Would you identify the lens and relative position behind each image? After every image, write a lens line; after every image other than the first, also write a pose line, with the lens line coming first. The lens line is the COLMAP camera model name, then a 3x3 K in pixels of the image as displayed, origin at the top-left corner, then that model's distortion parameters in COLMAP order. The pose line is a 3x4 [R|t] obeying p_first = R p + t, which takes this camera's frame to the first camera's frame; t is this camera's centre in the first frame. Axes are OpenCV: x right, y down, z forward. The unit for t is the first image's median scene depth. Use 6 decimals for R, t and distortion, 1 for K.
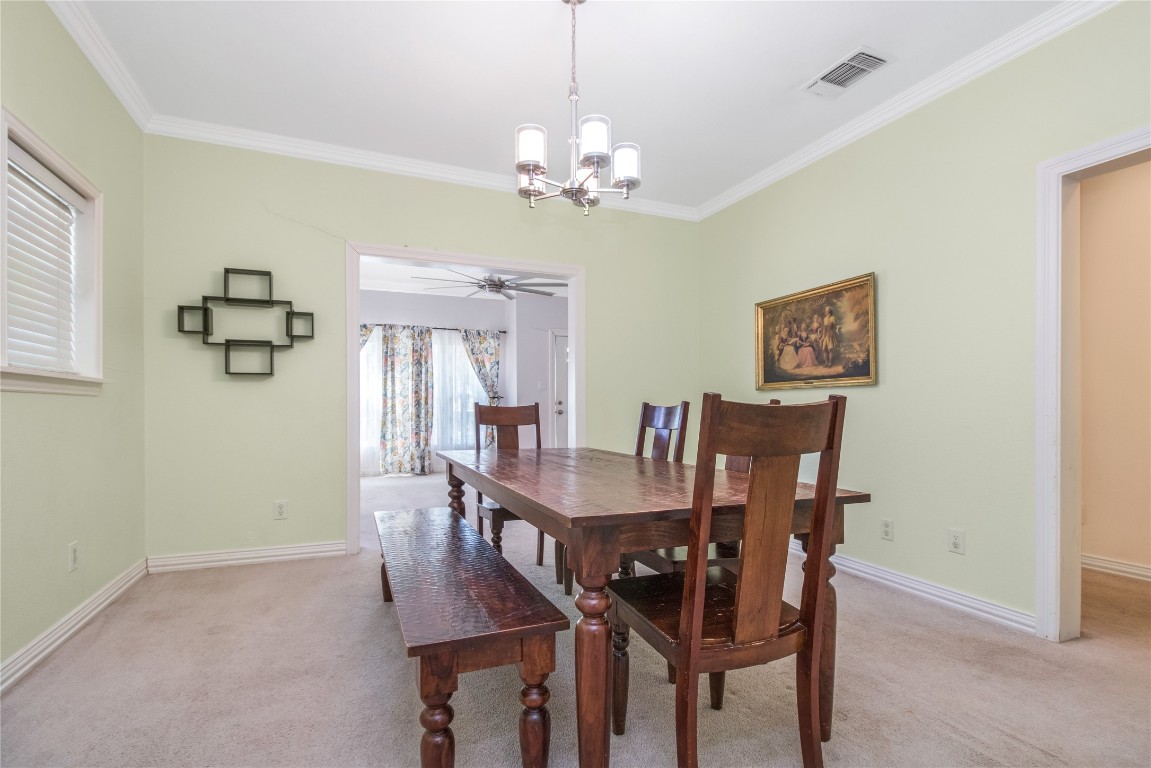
lens RADIAL K [[551.0, 0, 569.8], [0, 551.0, 396.1], [0, 0, 1]] dist [0.003072, -0.001078]
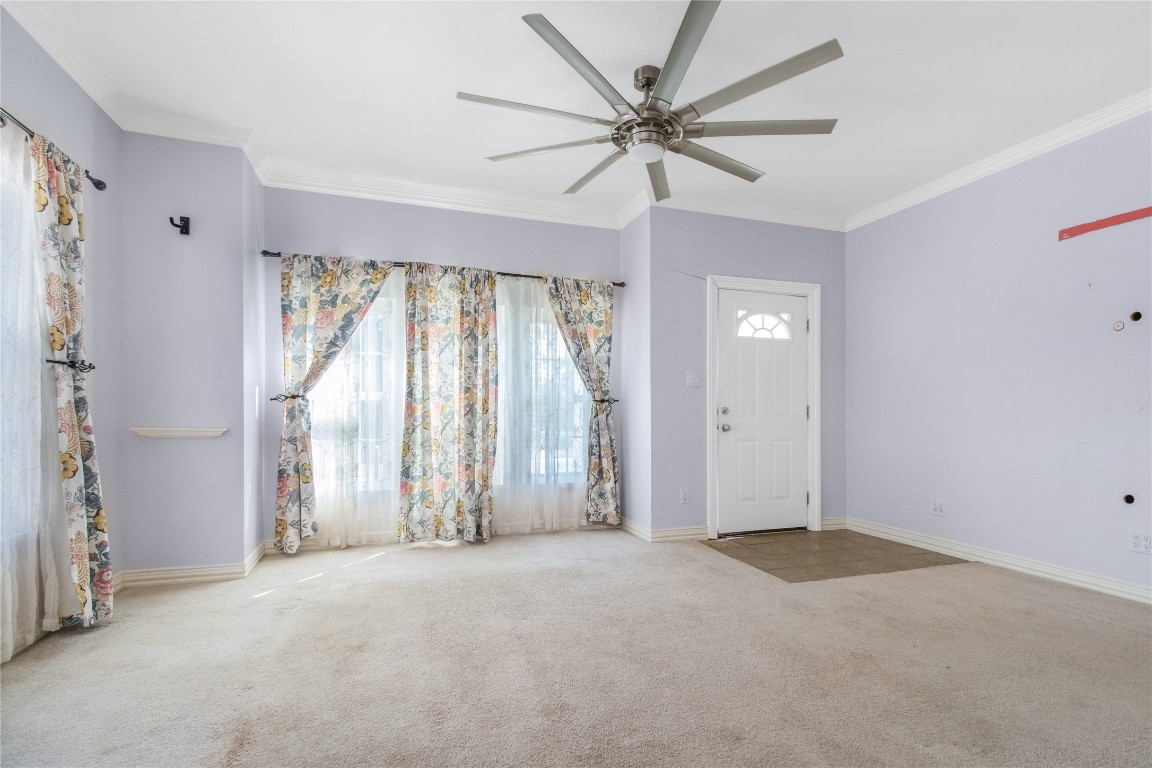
lens RADIAL K [[551.5, 0, 579.7], [0, 551.5, 409.7], [0, 0, 1]] dist [0.003072, -0.001078]
pose [[0.997828, 0.004867, -0.065699, -0.132200], [-0.004355, 0.999959, 0.007928, 0.007586], [0.065735, -0.007624, 0.997808, 0.465221]]
